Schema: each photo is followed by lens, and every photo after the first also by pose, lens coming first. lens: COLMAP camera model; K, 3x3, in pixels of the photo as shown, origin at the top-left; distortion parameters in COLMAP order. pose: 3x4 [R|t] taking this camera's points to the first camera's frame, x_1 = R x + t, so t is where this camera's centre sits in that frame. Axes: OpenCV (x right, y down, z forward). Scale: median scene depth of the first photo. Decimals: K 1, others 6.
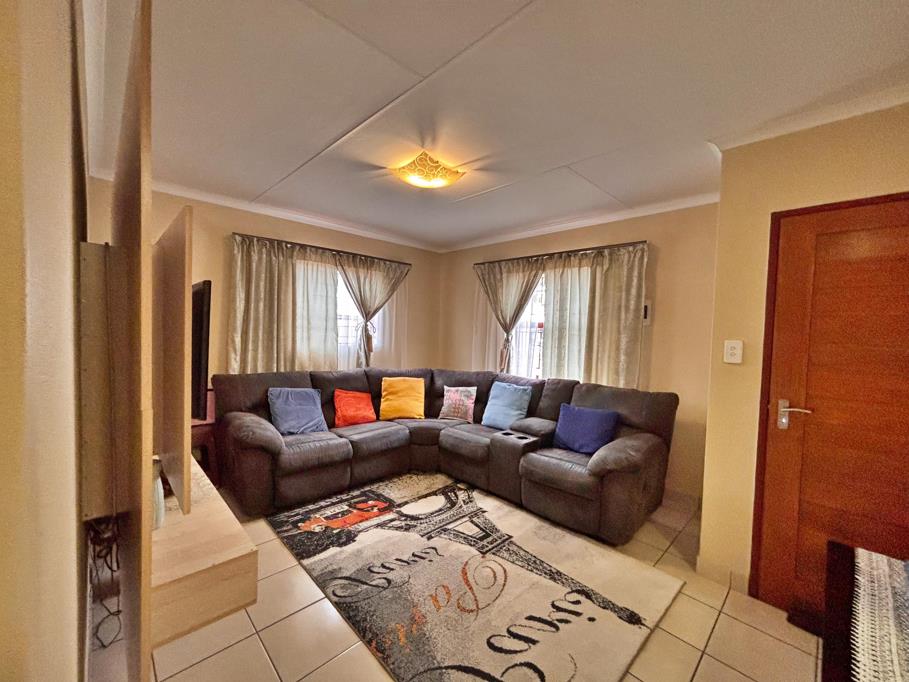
lens RADIAL K [[369.9, 0, 454.5], [0, 369.9, 341.0], [0, 0, 1]] dist [-0.000980, 0.000299]
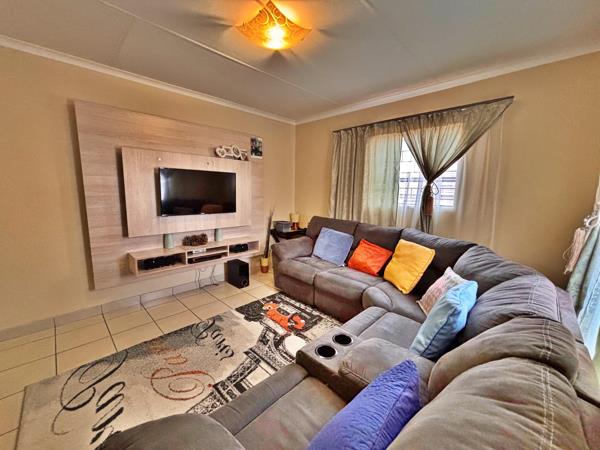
lens RADIAL K [[244.2, 0, 300.0], [0, 244.2, 225.0], [0, 0, 1]] dist [-0.000980, 0.000299]
pose [[0.016484, 0.114988, -0.993230, 0.649405], [-0.049462, 0.992243, 0.114053, 0.002802], [0.998640, 0.047247, 0.022044, 1.054223]]
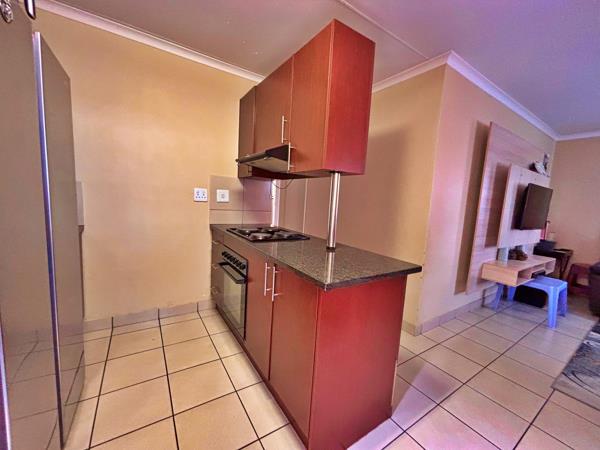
lens RADIAL K [[244.2, 0, 300.0], [0, 244.2, 225.0], [0, 0, 1]] dist [-0.000980, 0.000299]
pose [[-0.178886, 0.061399, -0.981952, 0.807501], [-0.096486, 0.992145, 0.079613, 0.096856], [0.979127, 0.108986, -0.171557, -0.205477]]
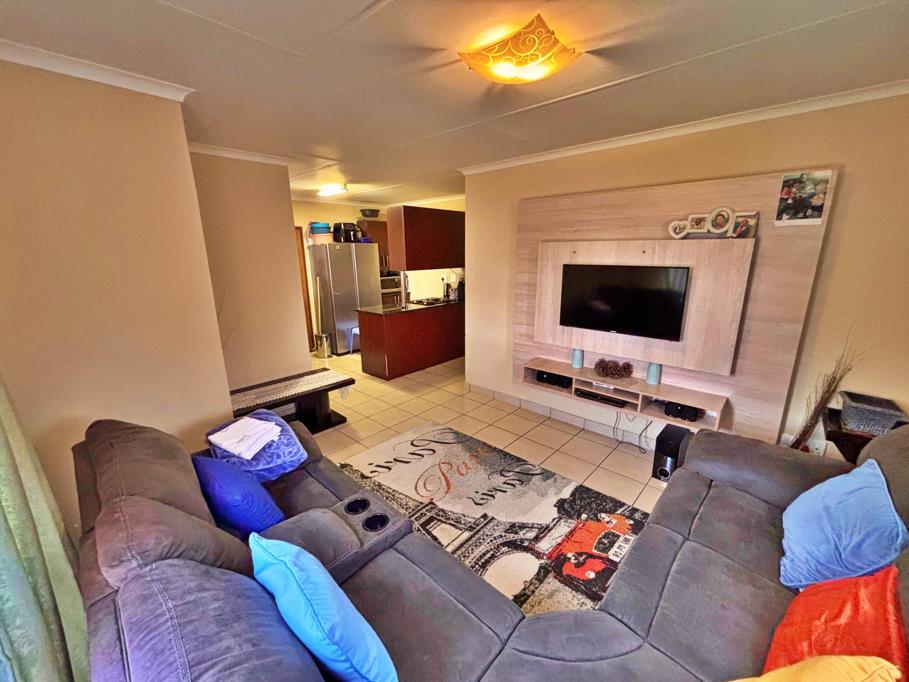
lens RADIAL K [[365.6, 0, 453.8], [0, 365.6, 347.4], [0, 0, 1]] dist [-0.000021, 0.000049]
pose [[-0.998188, -0.009225, -0.059454, 0.069778], [-0.025861, 0.958021, 0.285531, -0.151944], [0.054324, 0.286551, -0.956524, 1.652581]]
